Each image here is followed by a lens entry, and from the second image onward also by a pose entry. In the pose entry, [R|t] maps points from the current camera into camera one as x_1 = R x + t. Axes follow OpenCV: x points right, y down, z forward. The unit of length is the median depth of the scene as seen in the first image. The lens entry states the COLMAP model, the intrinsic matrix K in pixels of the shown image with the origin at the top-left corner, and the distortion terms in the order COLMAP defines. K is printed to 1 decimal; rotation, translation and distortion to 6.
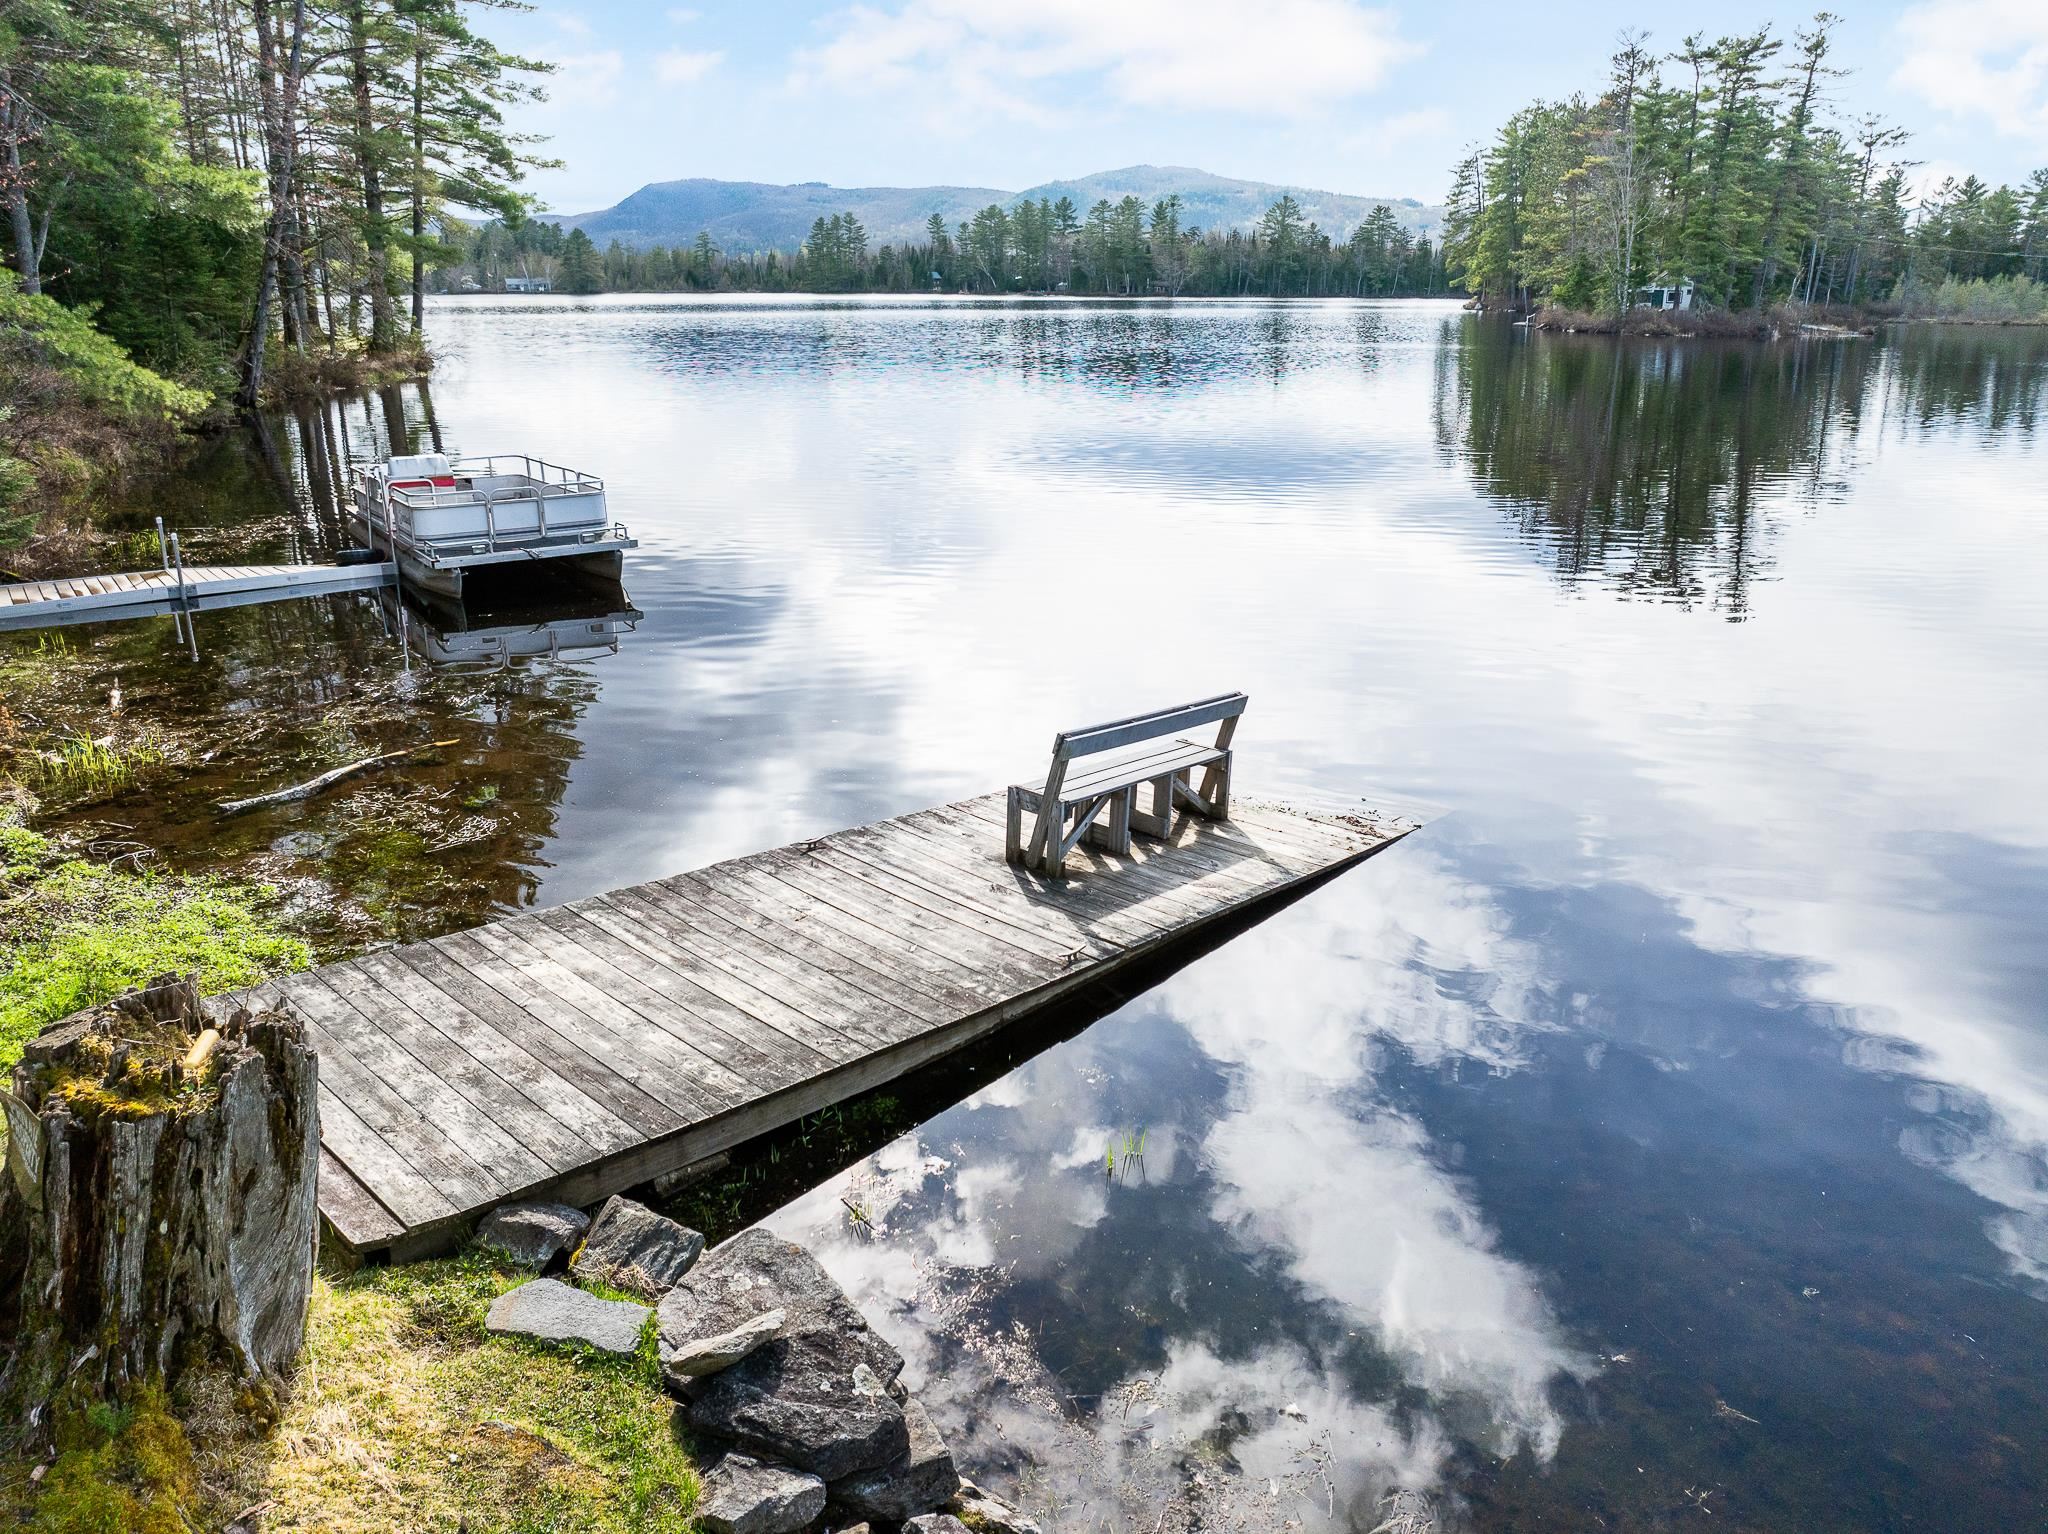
lens RADIAL K [[1437.7, 0, 1024.0], [0, 1437.7, 767.0], [0, 0, 1]] dist [-0.056801, 0.025247]
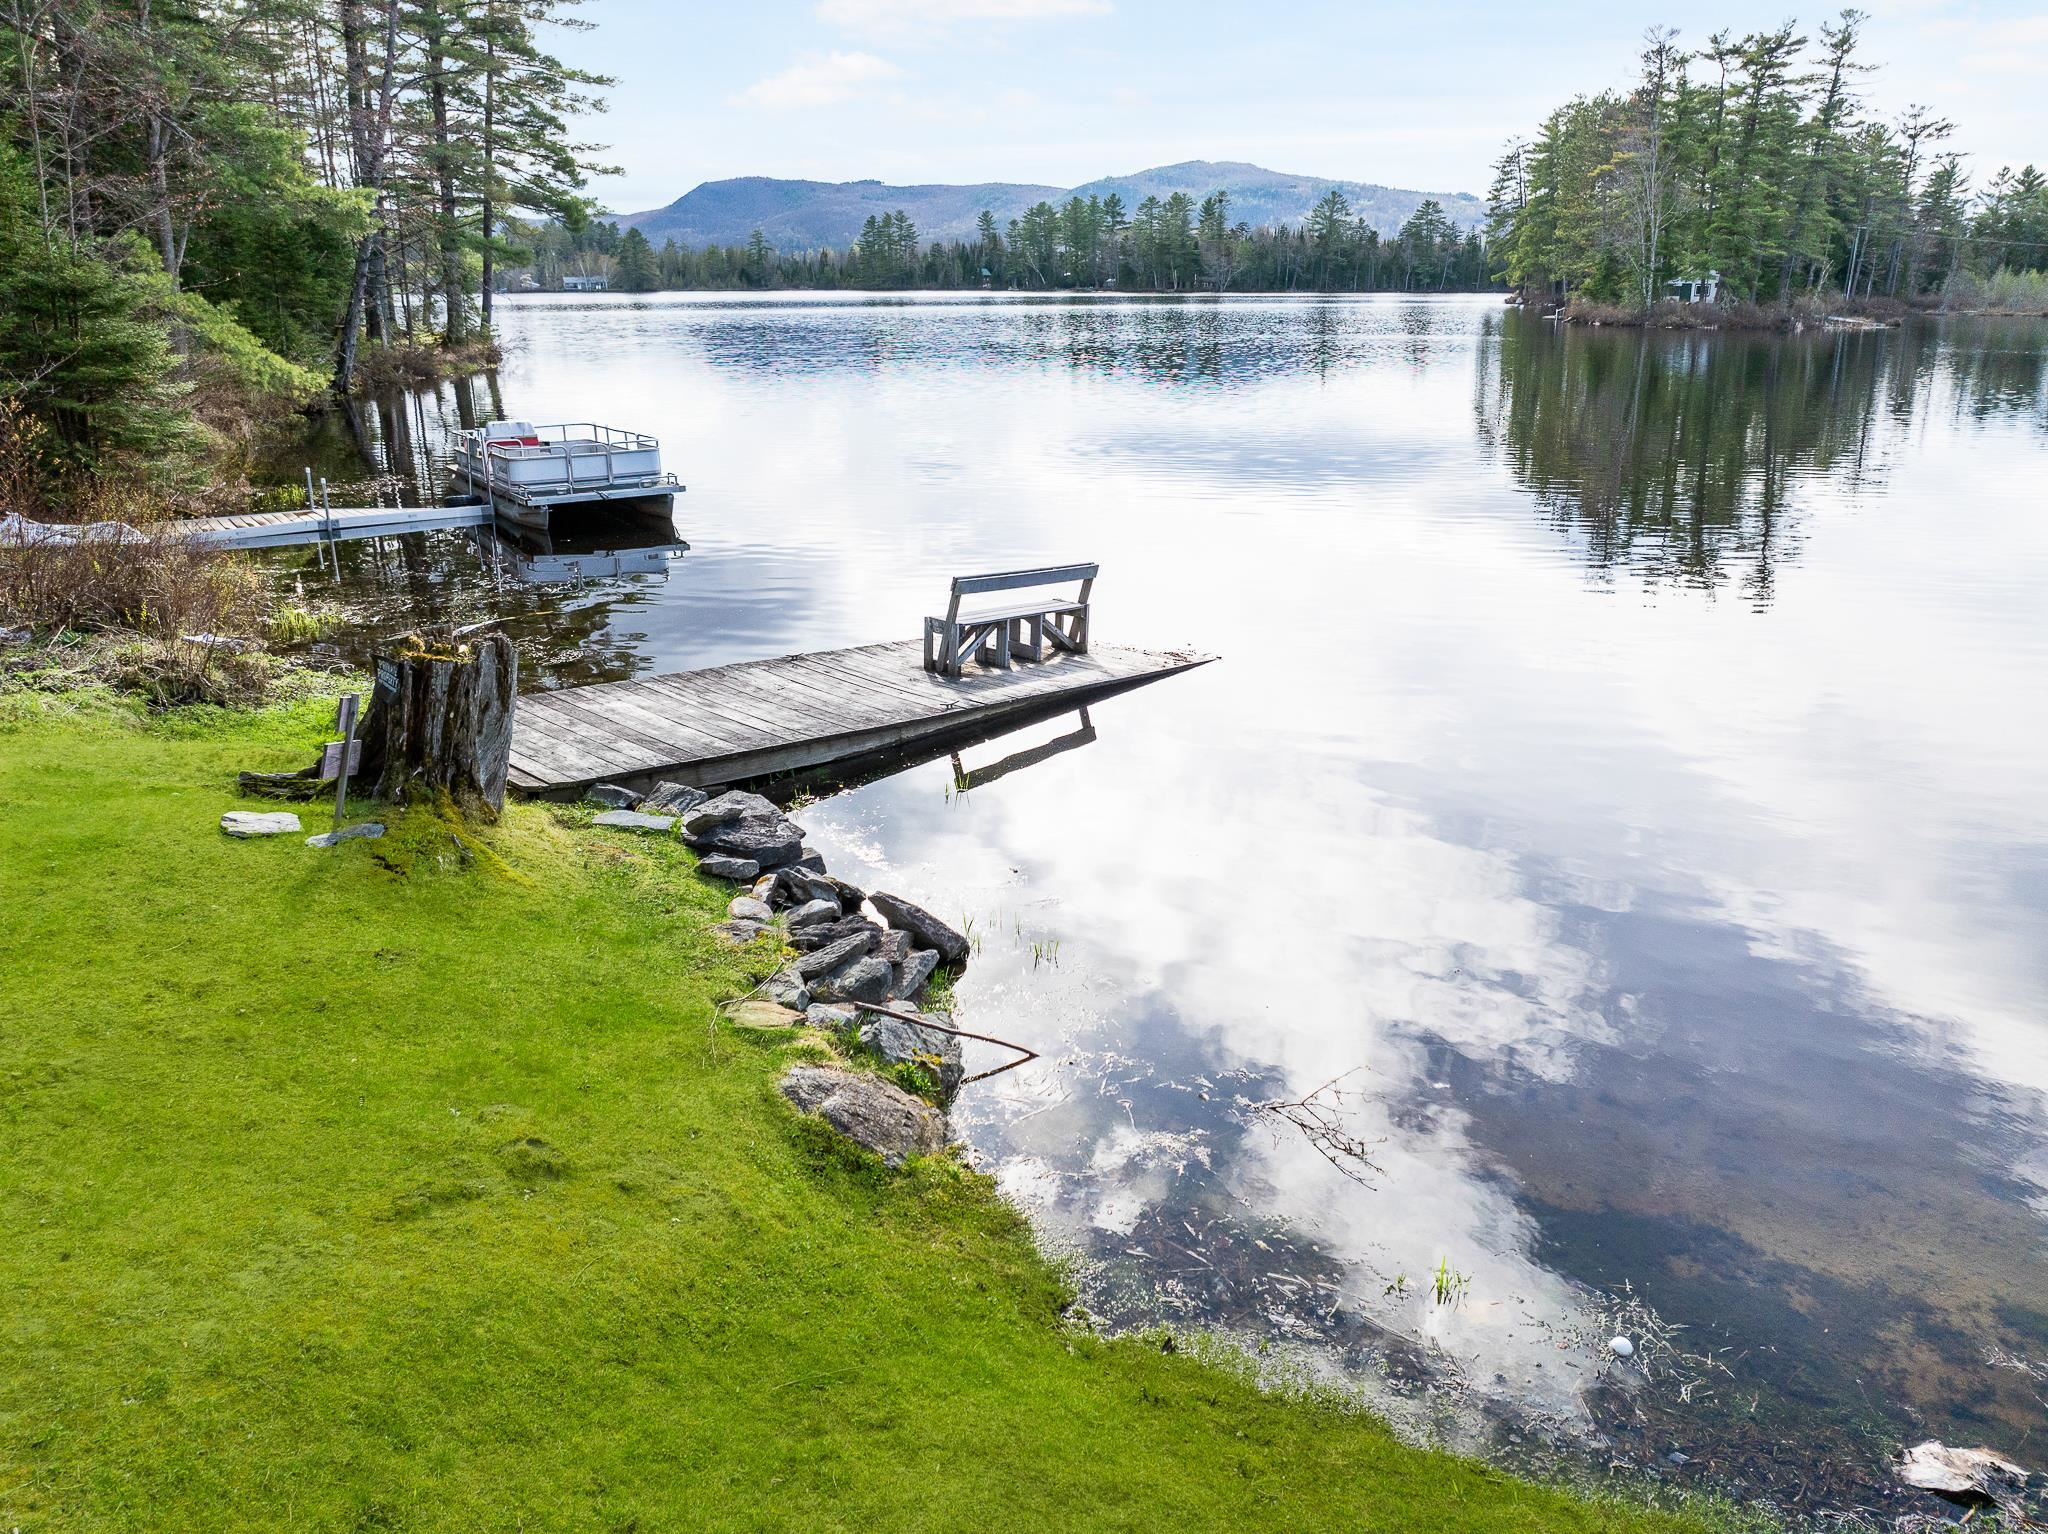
lens RADIAL K [[1437.7, 0, 1024.0], [0, 1437.7, 767.0], [0, 0, 1]] dist [-0.056801, 0.025247]
pose [[0.999380, 0.006266, -0.034635, 0.010974], [-0.006188, 0.999978, 0.002365, 0.012570], [0.034649, -0.002150, 0.999397, -0.036953]]
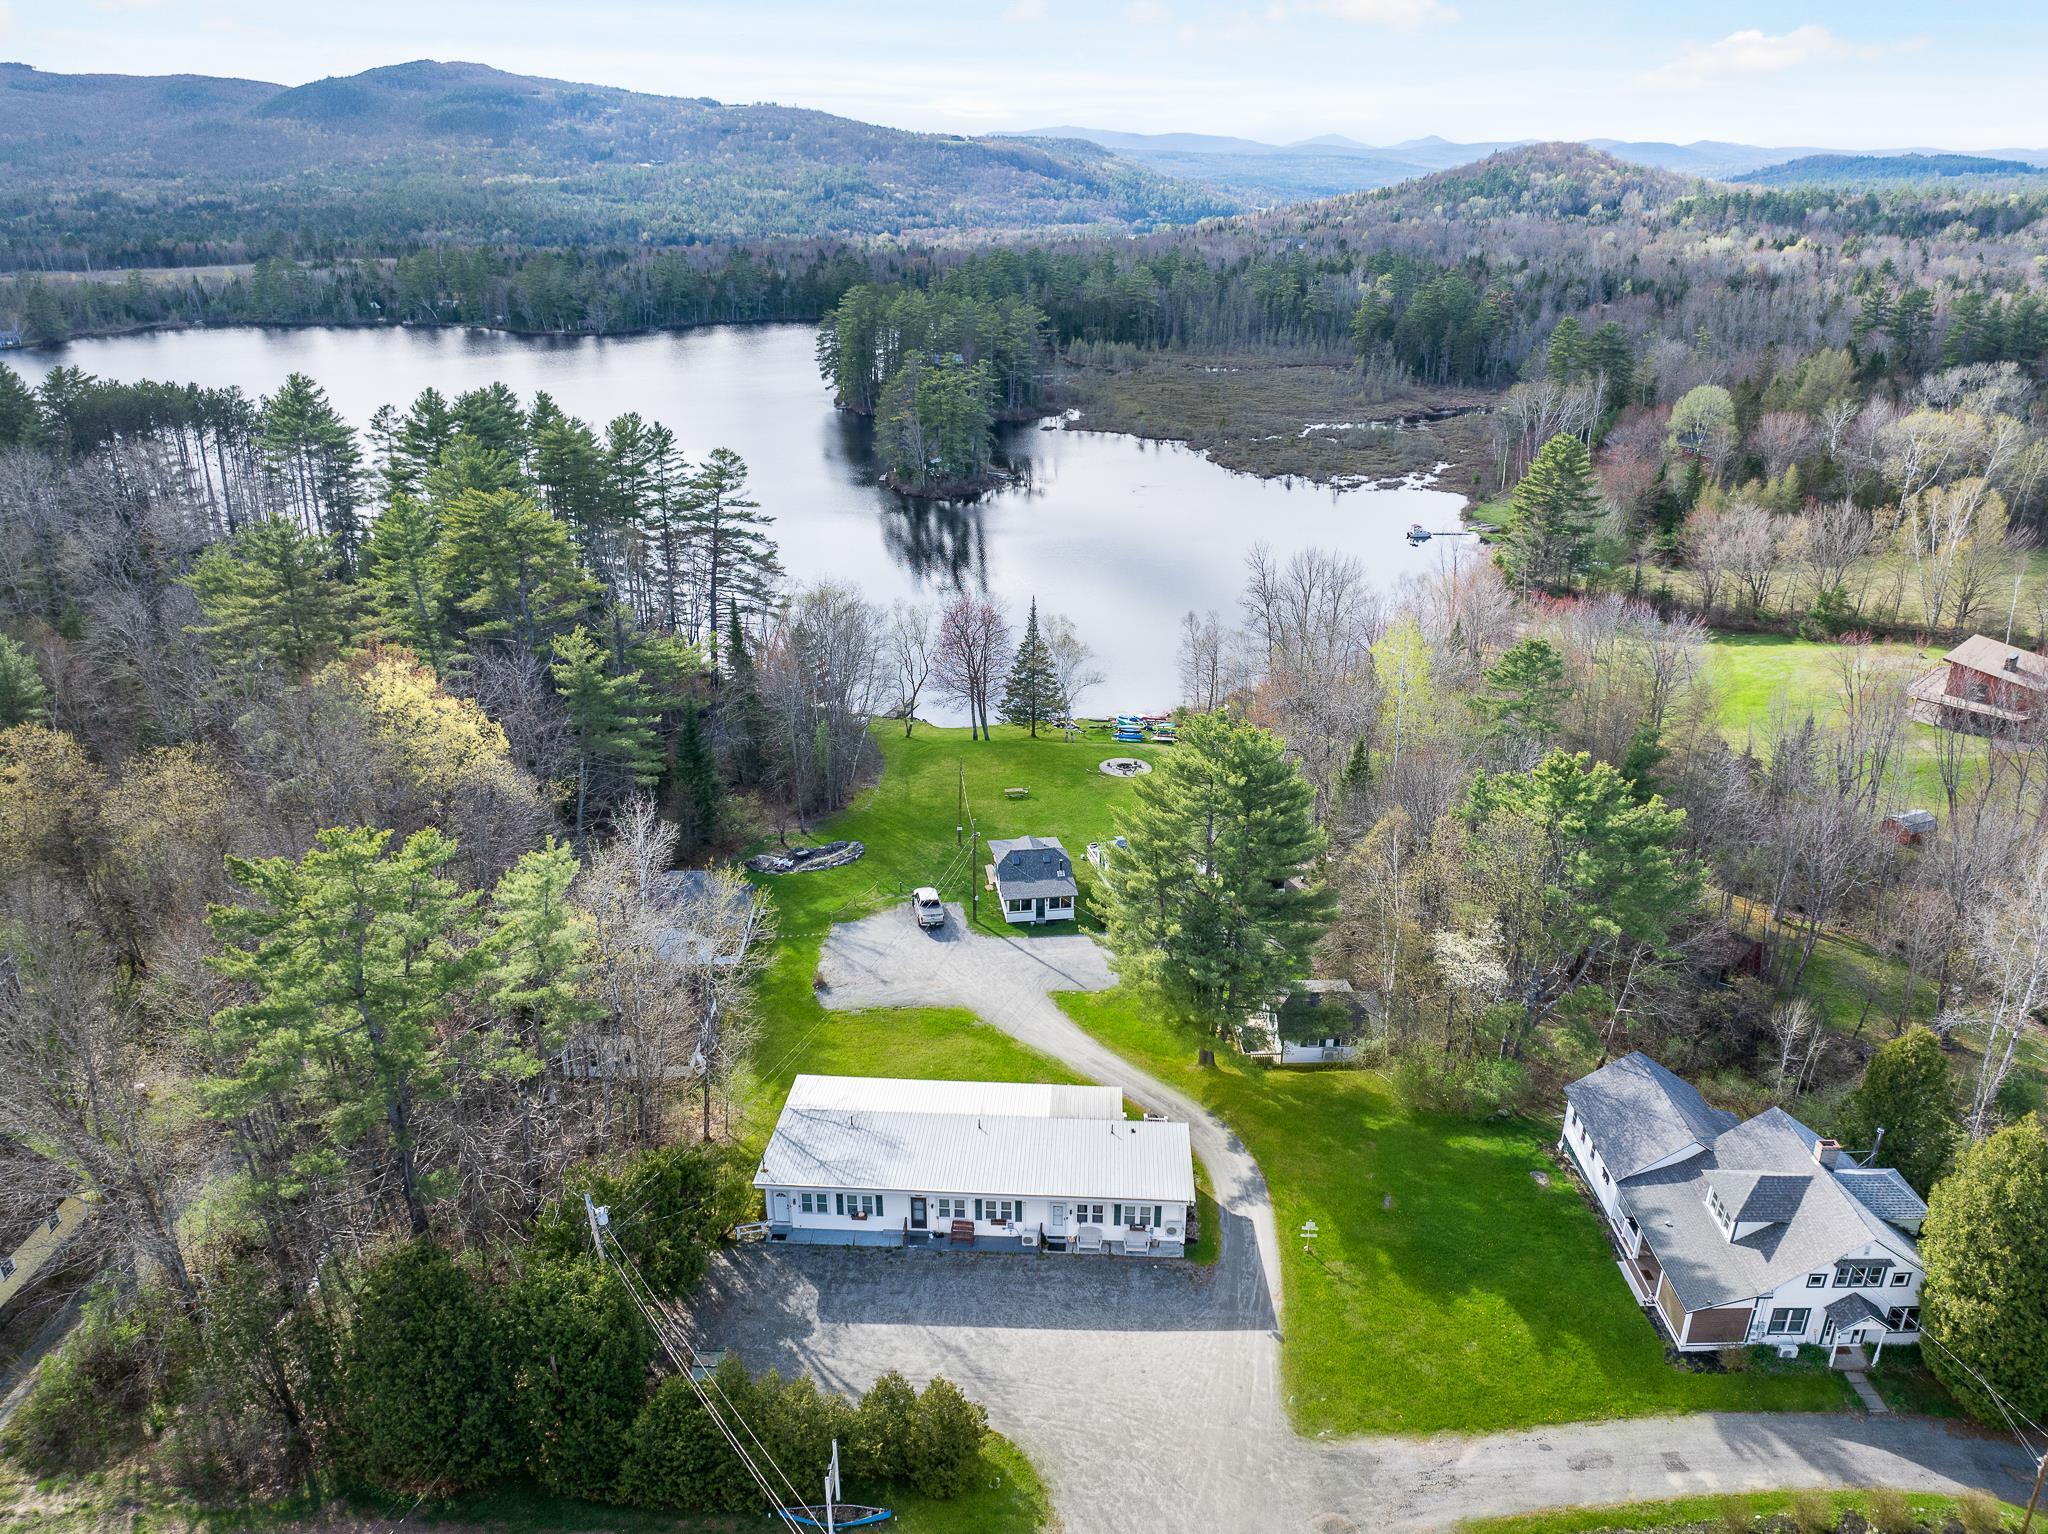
lens RADIAL K [[1431.6, 0, 1024.0], [0, 1431.6, 767.0], [0, 0, 1]] dist [-0.036573, -0.006781]
pose [[0.899375, -0.165462, 0.404657, -0.528493], [0.134031, 0.985396, 0.105029, -0.073195], [-0.416125, -0.040224, 0.908417, -1.398444]]
